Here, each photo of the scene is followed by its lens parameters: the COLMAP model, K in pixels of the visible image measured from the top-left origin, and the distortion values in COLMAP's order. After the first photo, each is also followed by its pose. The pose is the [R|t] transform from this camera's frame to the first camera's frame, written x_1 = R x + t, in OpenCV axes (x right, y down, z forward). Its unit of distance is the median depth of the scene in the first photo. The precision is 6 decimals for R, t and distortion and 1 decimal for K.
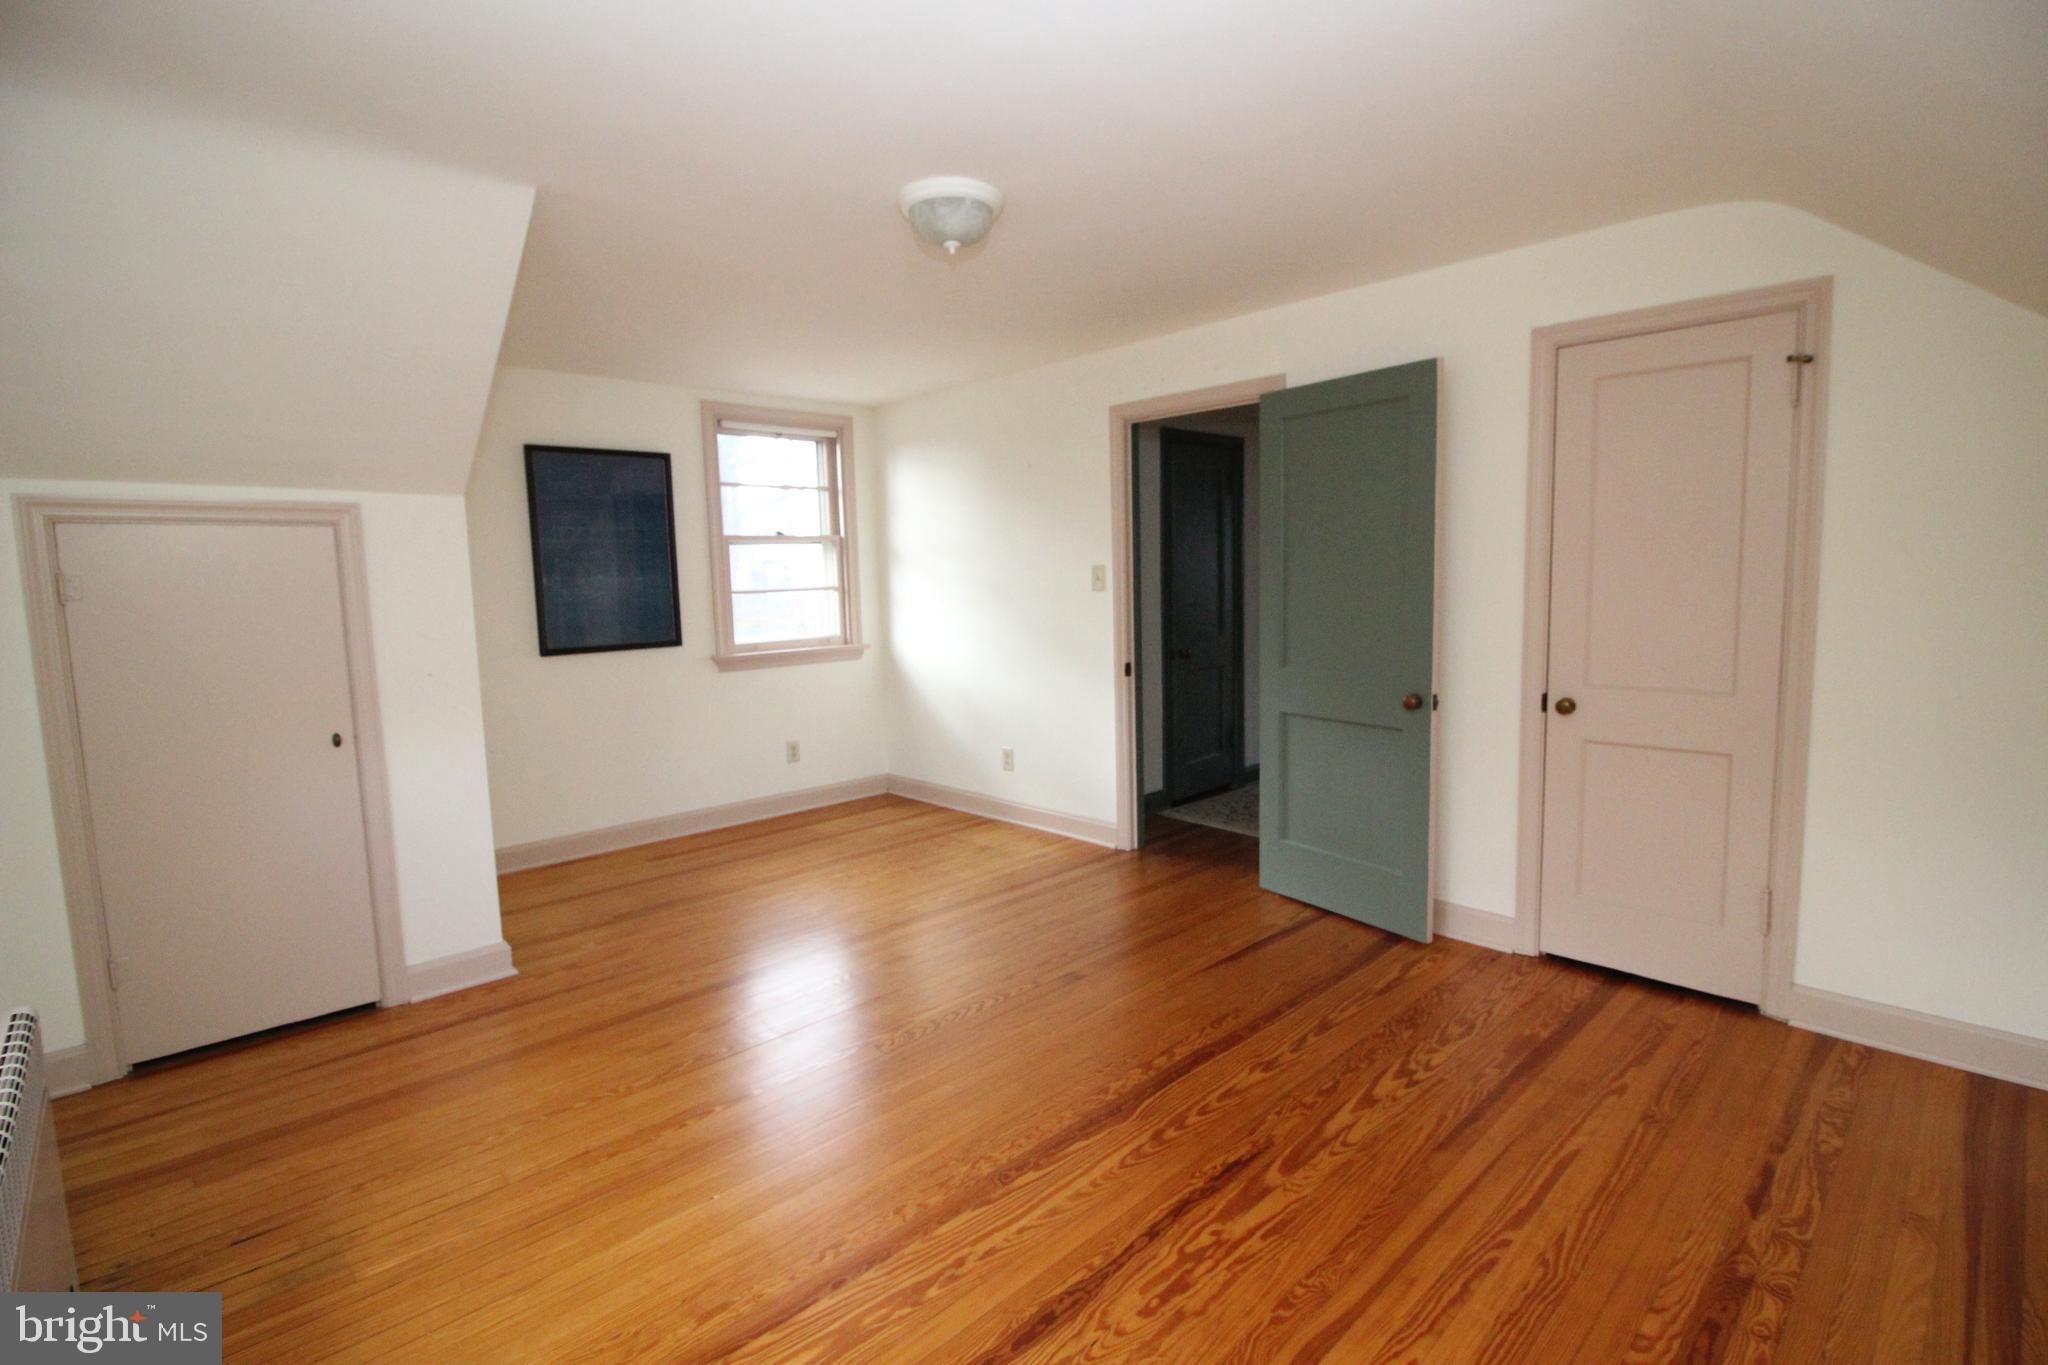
lens RADIAL K [[950.2, 0, 1024.1], [0, 950.2, 677.8], [0, 0, 1]] dist [-0.008577, -0.006985]
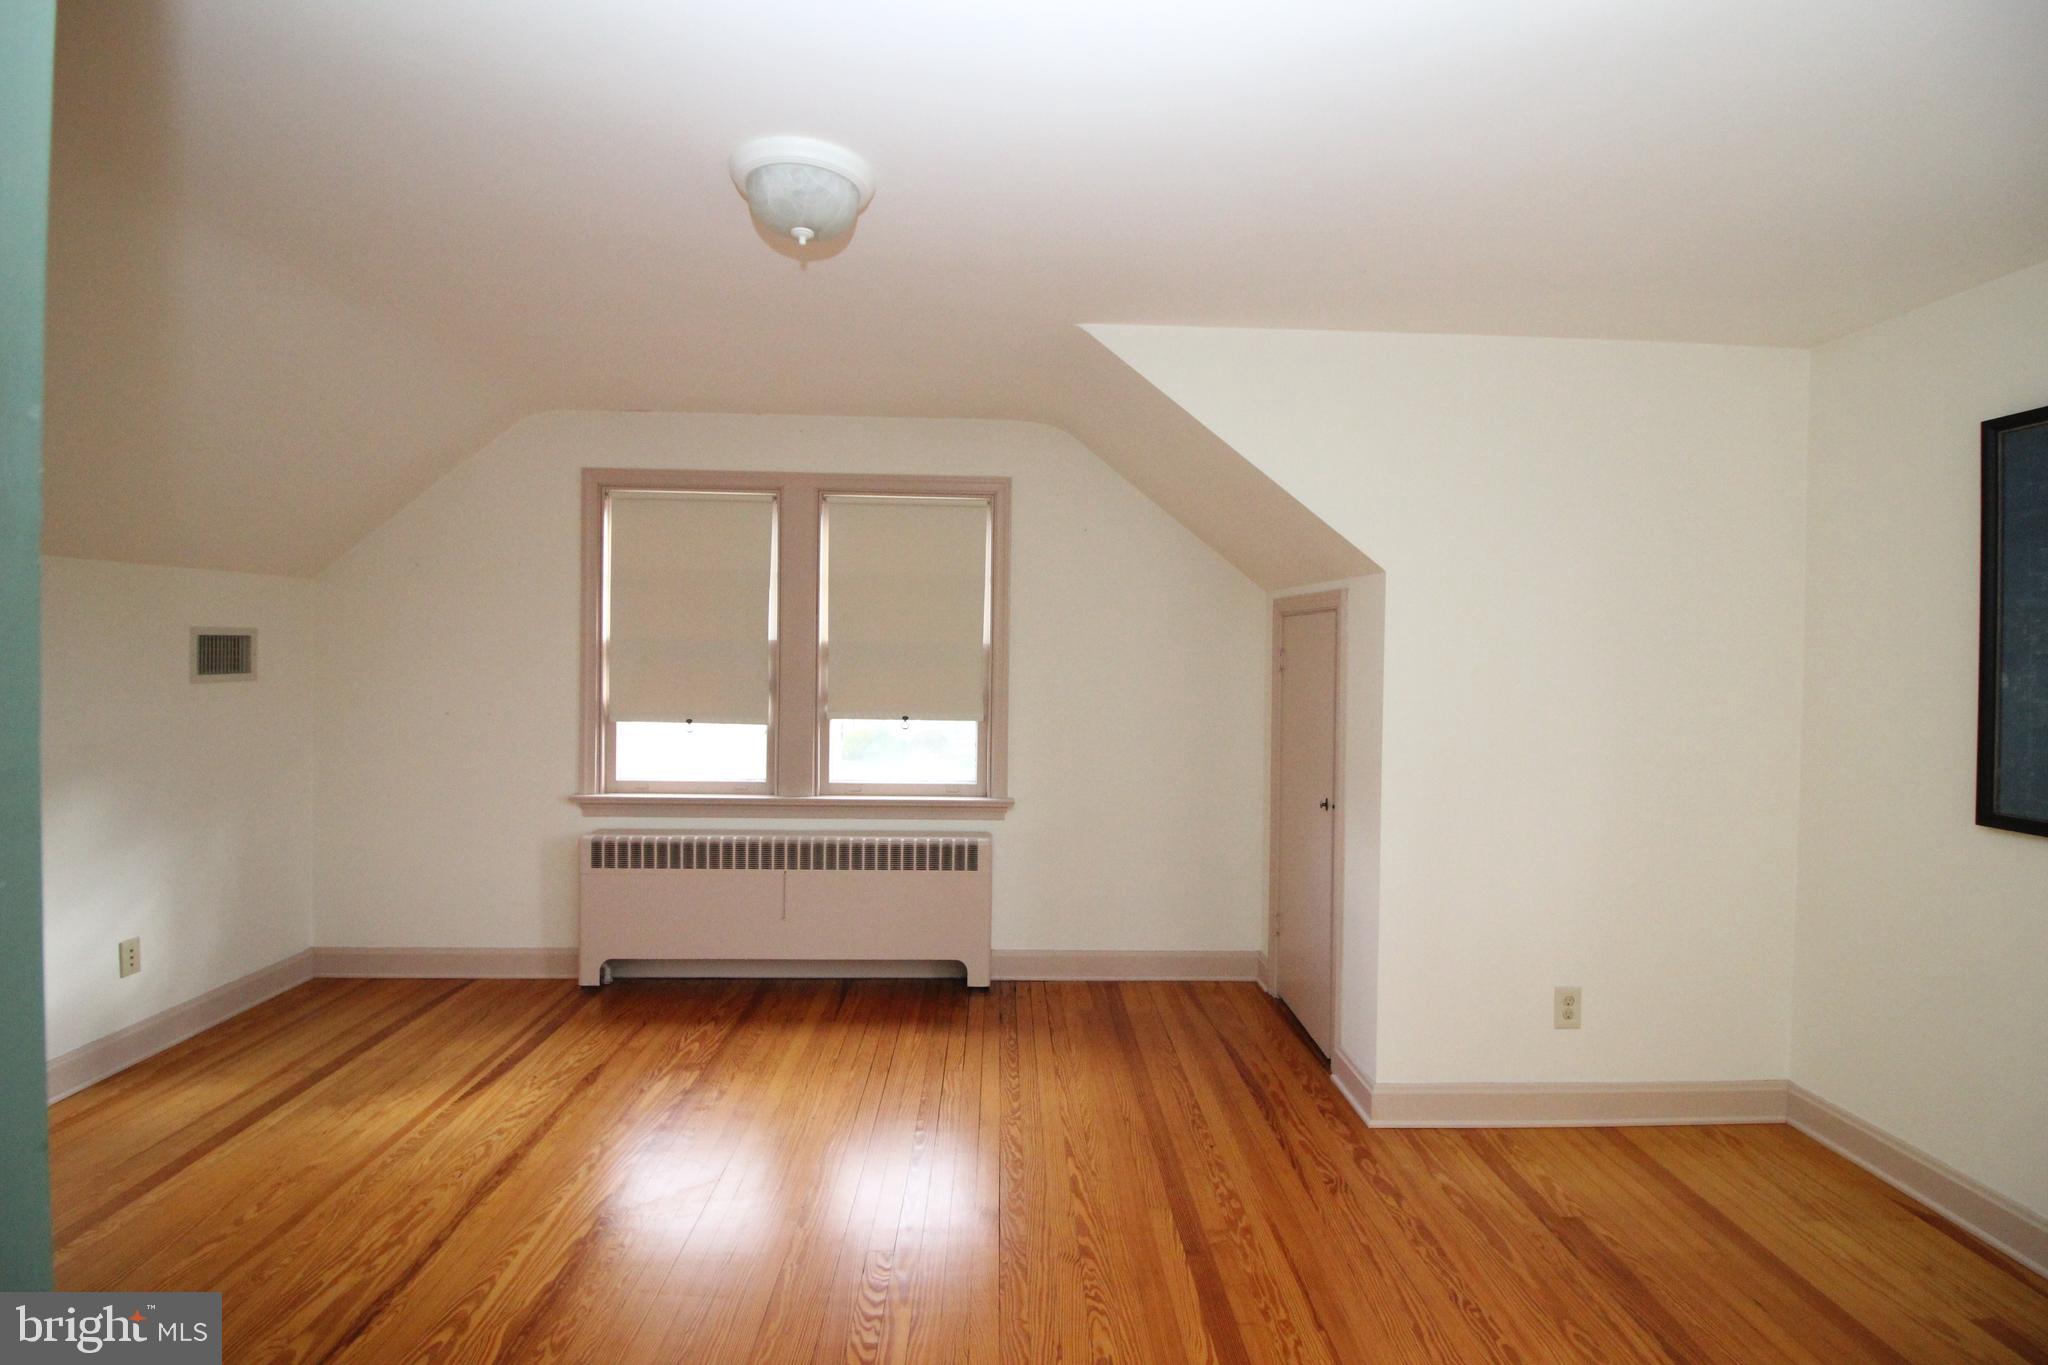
lens RADIAL K [[950.2, 0, 1035.1], [0, 950.2, 667.3], [0, 0, 1]] dist [-0.008577, -0.006985]
pose [[-0.656883, 0.030068, -0.753393, 0.452580], [-0.082189, 0.990395, 0.111187, -0.260007], [0.749500, 0.134958, -0.648102, 1.998926]]
